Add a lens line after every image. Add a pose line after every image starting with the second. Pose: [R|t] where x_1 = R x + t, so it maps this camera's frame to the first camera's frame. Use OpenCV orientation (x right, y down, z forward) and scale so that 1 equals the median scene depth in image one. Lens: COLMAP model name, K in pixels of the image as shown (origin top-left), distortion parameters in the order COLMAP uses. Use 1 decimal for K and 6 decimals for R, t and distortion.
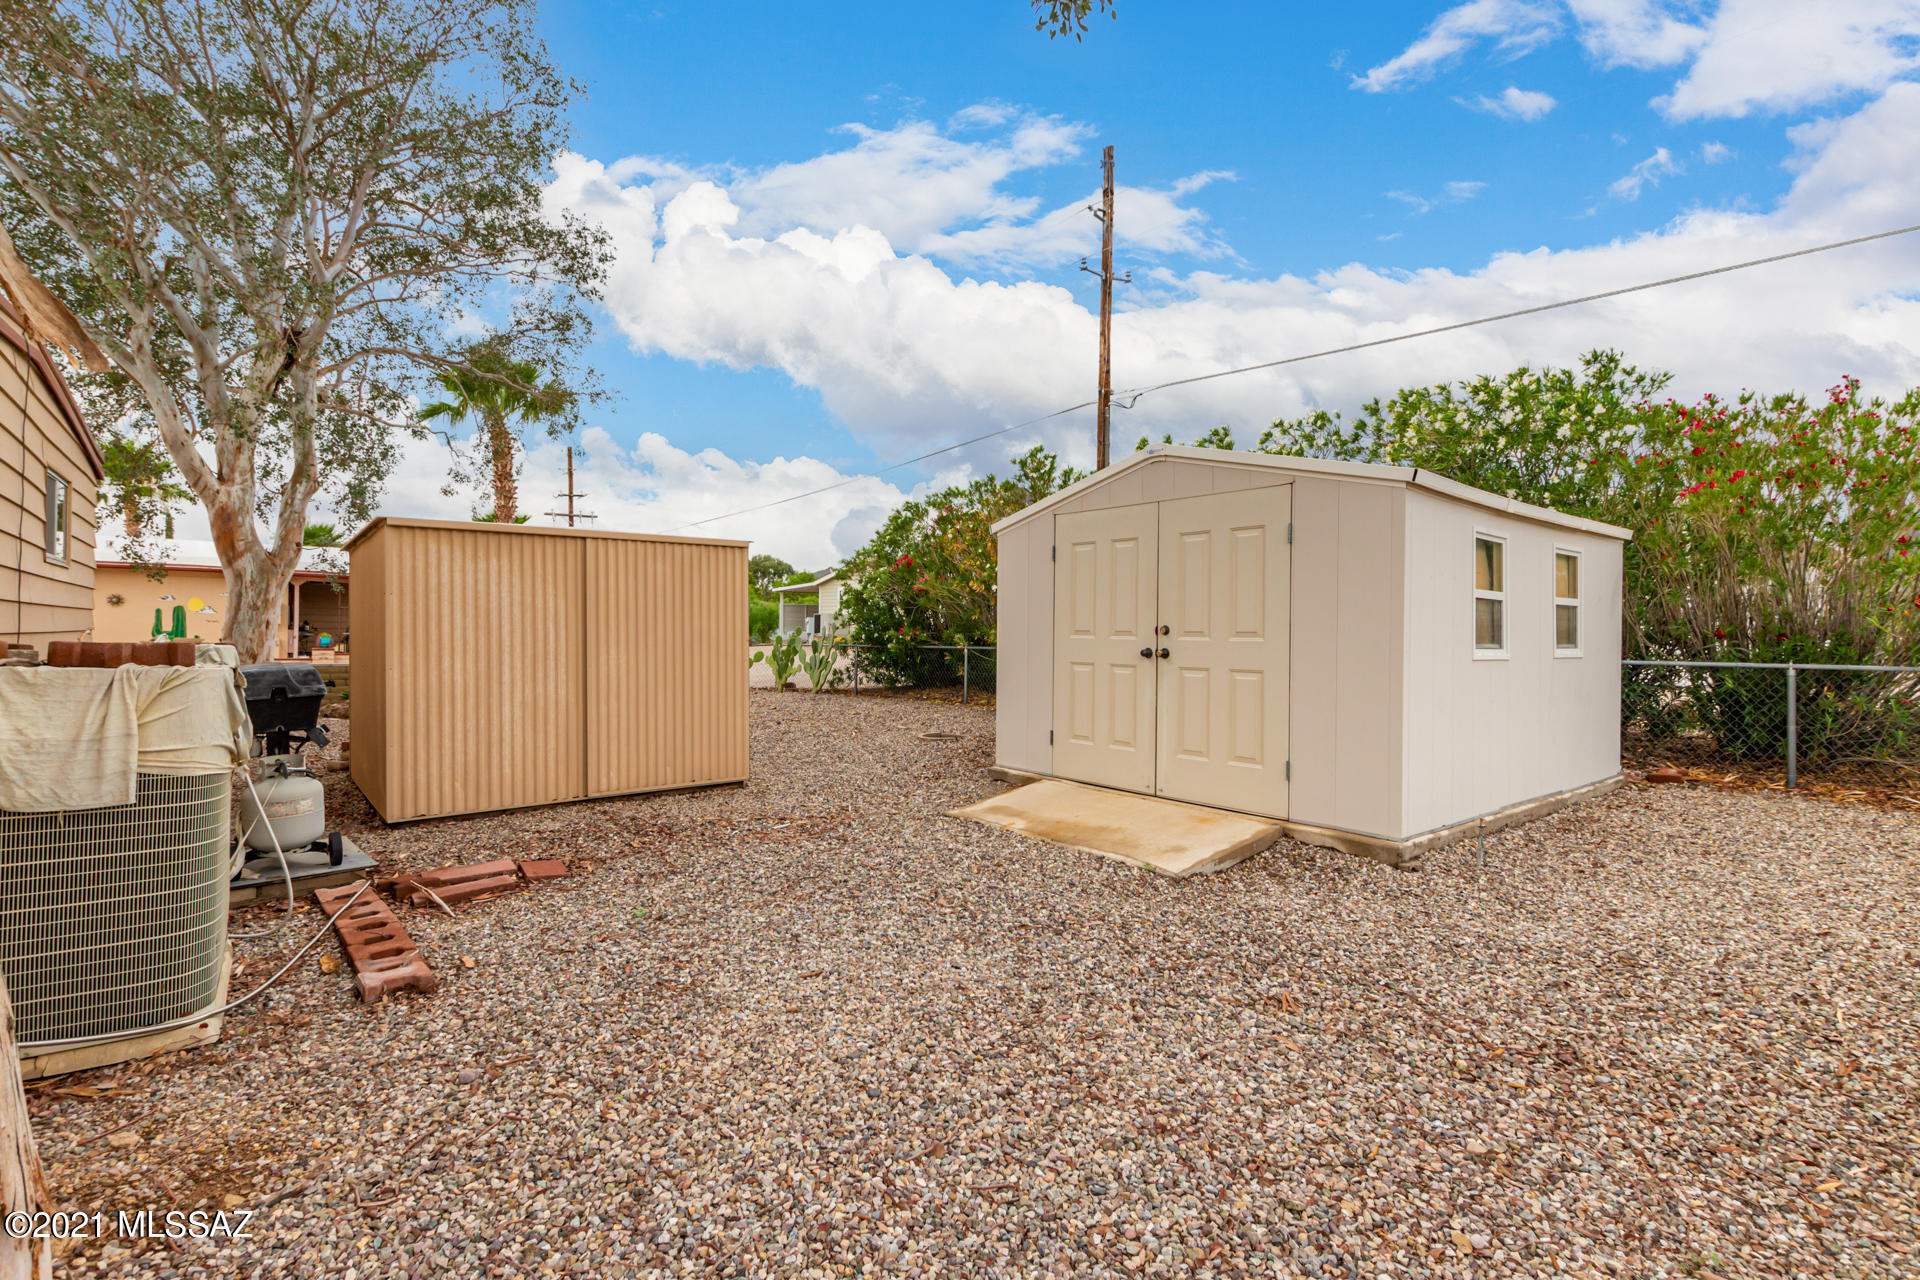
lens RADIAL K [[879.2, 0, 964.5], [0, 879.2, 649.0], [0, 0, 1]] dist [0.004111, 0.000032]
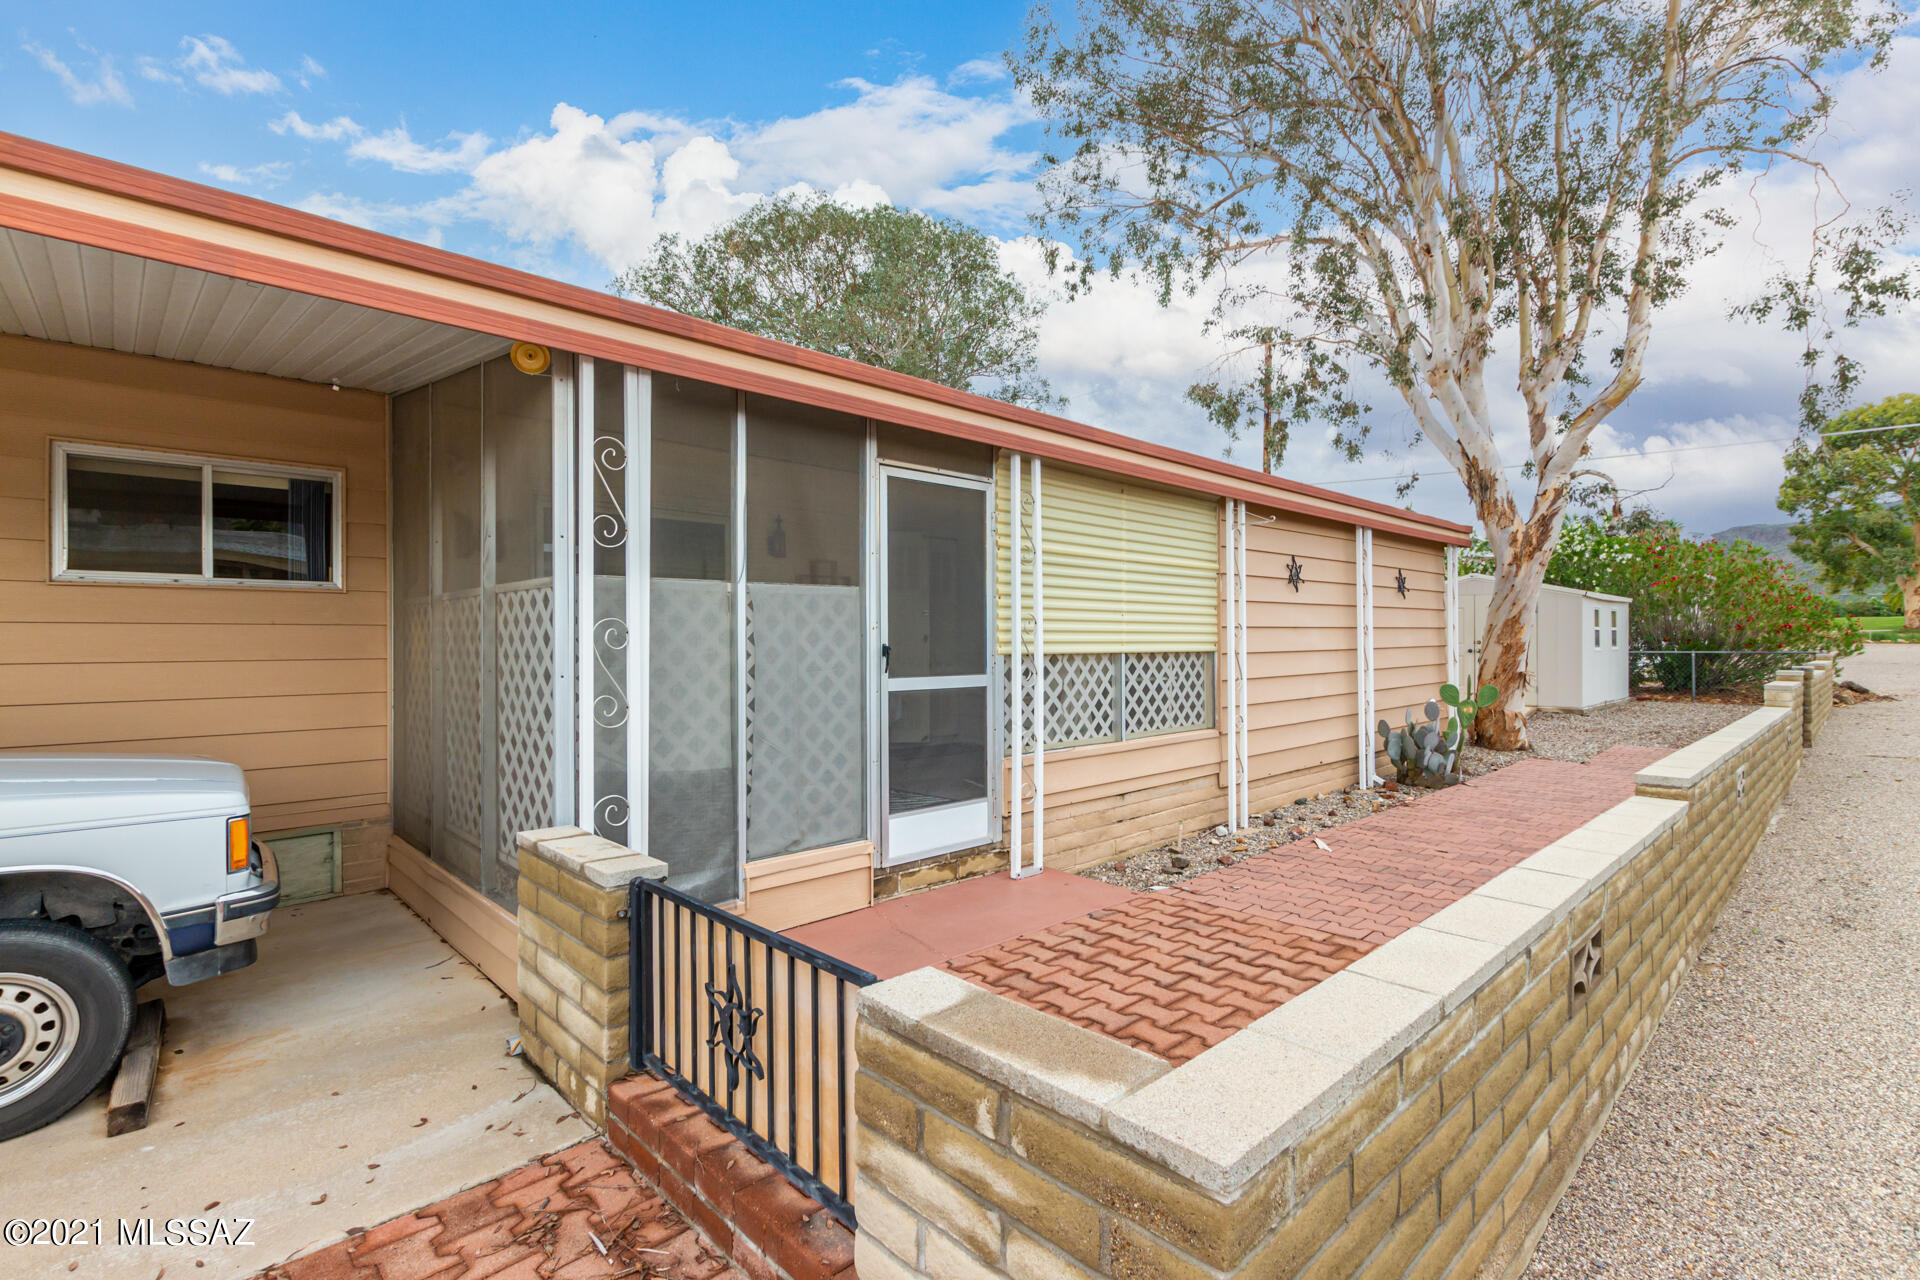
lens RADIAL K [[879.2, 0, 964.5], [0, 879.2, 649.0], [0, 0, 1]] dist [0.004111, 0.000032]
pose [[0.997553, -0.016257, 0.068004, -1.336555], [0.016153, 0.999867, 0.002076, -0.028493], [-0.068029, -0.000972, 0.997683, -1.398402]]
